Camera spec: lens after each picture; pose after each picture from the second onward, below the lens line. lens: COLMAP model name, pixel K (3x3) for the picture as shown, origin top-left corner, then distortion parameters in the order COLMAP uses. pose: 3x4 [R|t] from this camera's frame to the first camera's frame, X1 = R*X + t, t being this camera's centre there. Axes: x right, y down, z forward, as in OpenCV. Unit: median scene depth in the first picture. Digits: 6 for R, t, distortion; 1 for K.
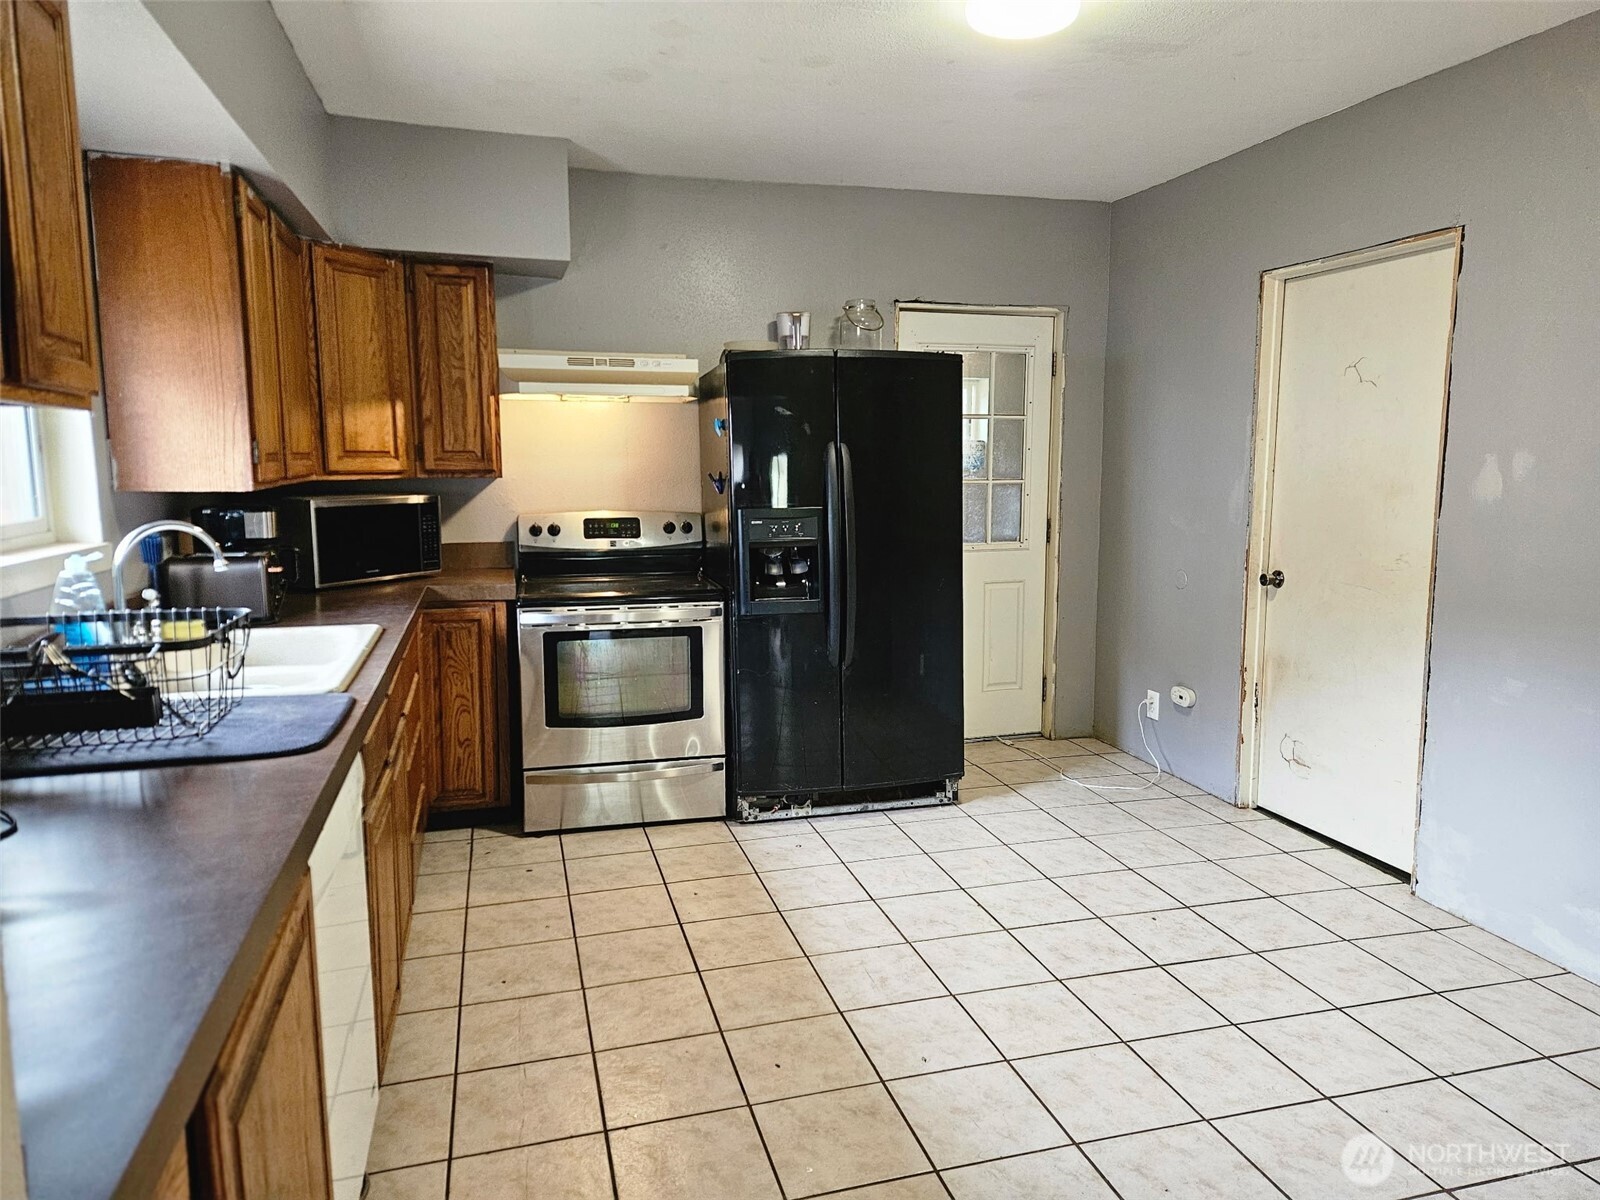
lens RADIAL K [[1053.3, 0, 800.7], [0, 1053.3, 601.3], [0, 0, 1]] dist [0.055835, -0.025287]
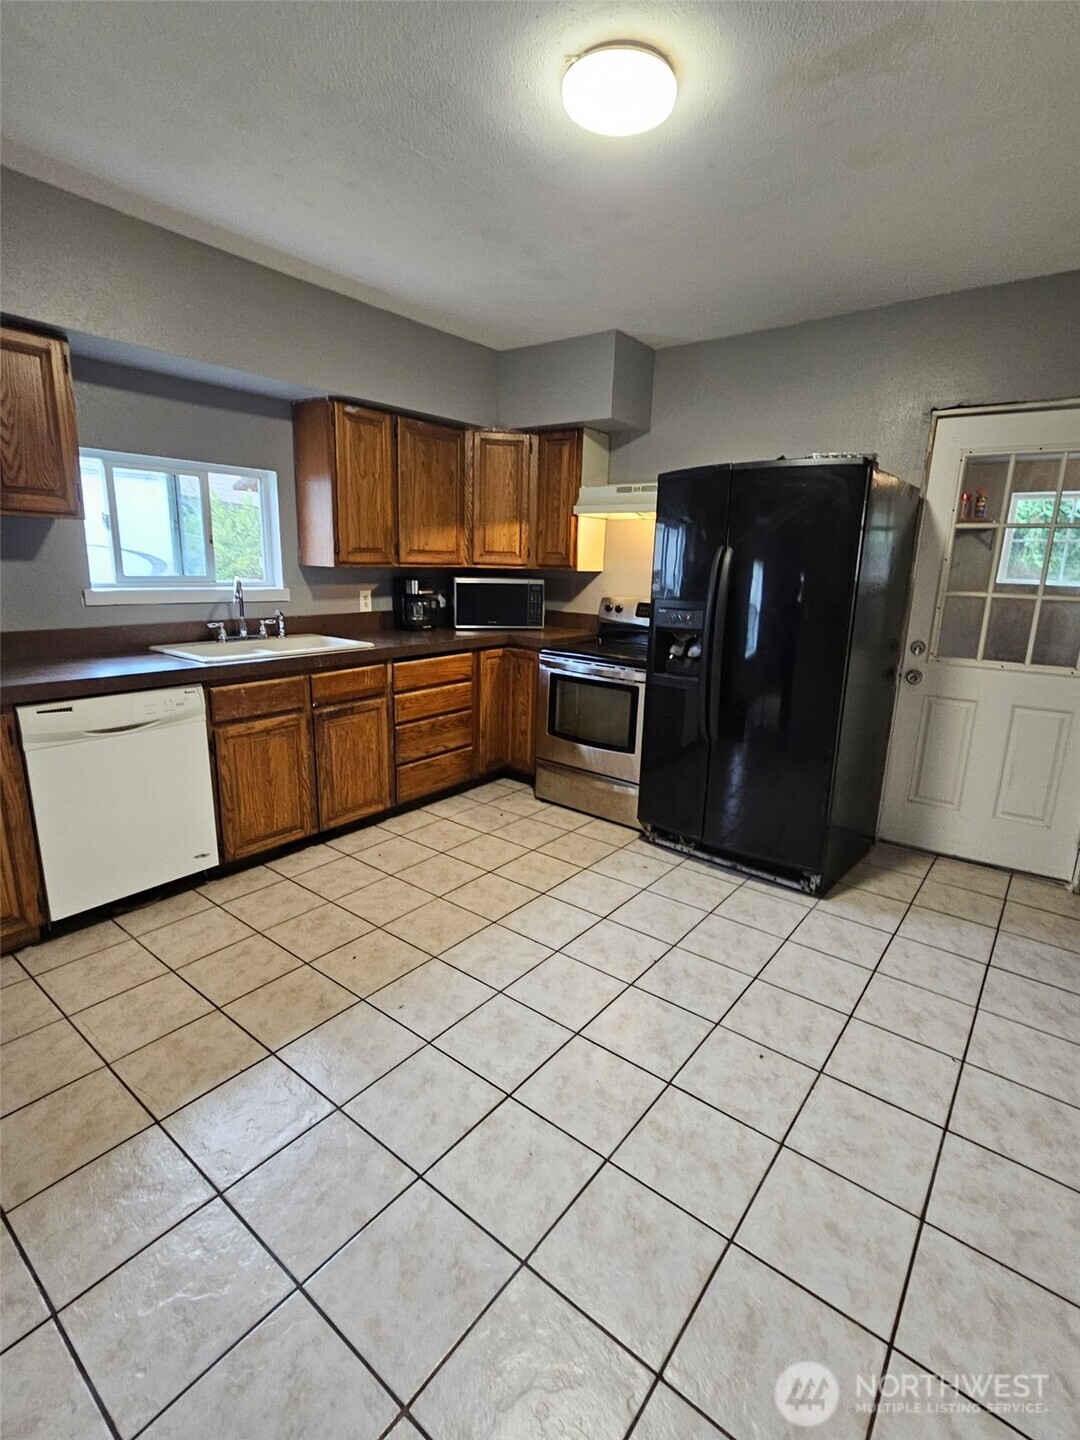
lens RADIAL K [[677.2, 0, 550.4], [0, 677.2, 711.8], [0, 0, 1]] dist [0.004523, -0.000043]
pose [[0.594332, 0.193309, -0.780641, 0.537308], [-0.140627, 0.980707, 0.135786, -0.048119], [0.791829, 0.029078, 0.610050, 0.407076]]
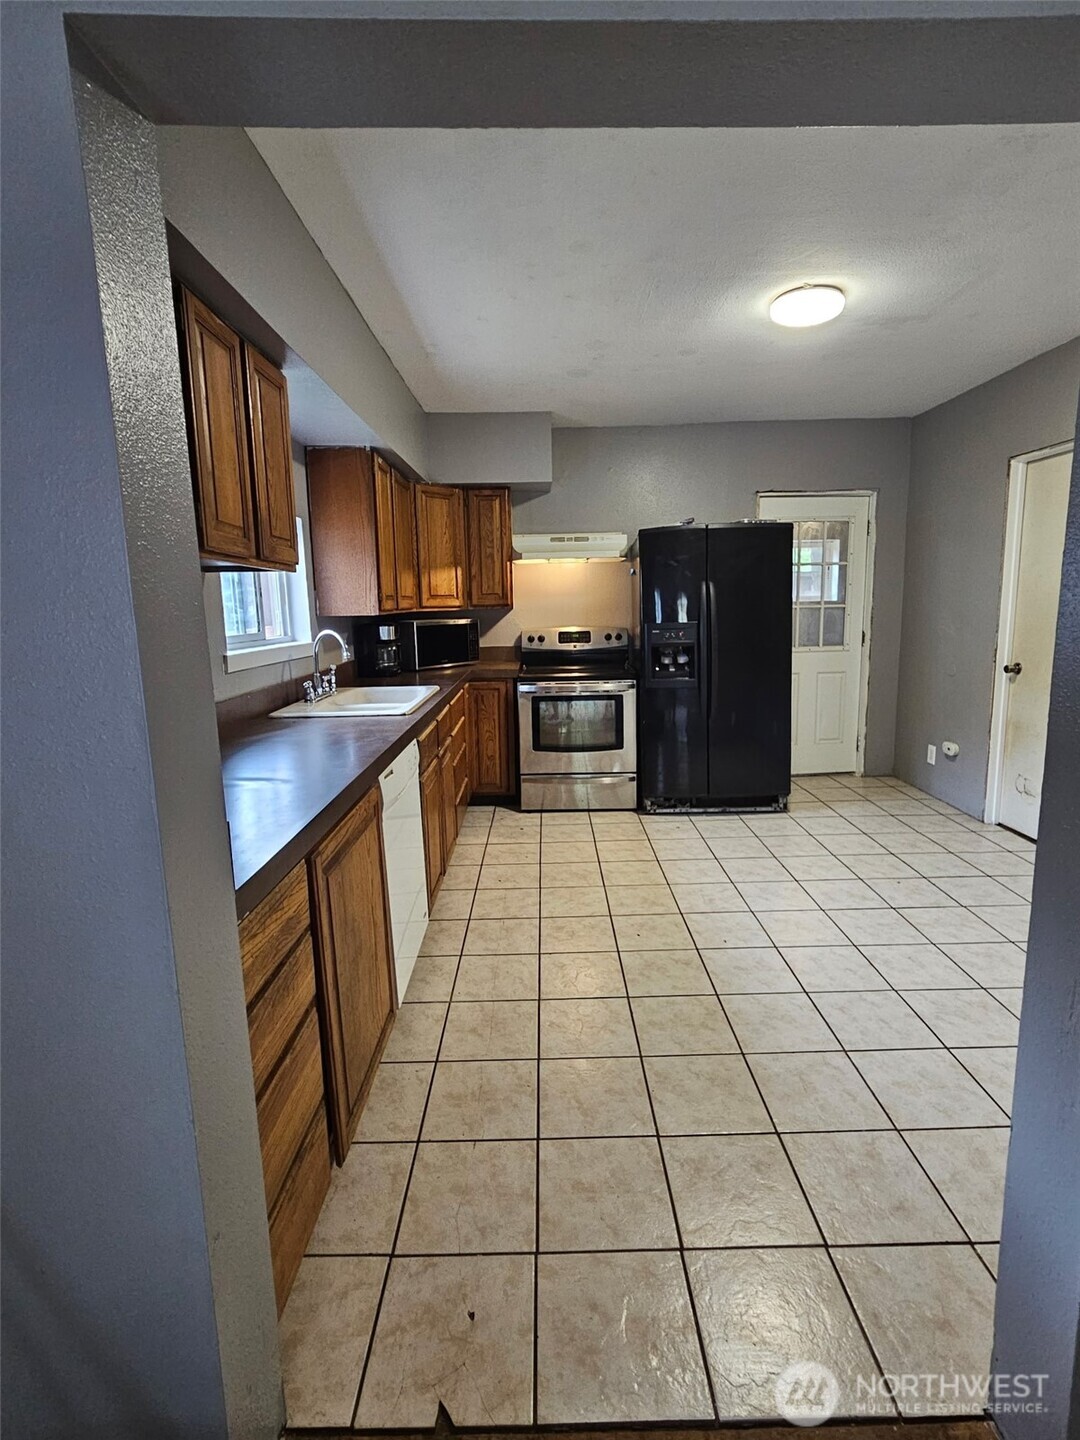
lens RADIAL K [[677.2, 0, 548.8], [0, 677.2, 713.2], [0, 0, 1]] dist [0.004523, -0.000043]
pose [[0.963852, 0.021980, -0.265530, 0.081635], [-0.014727, 0.999463, 0.029279, 0.024205], [0.266031, -0.024310, 0.963658, -0.075385]]
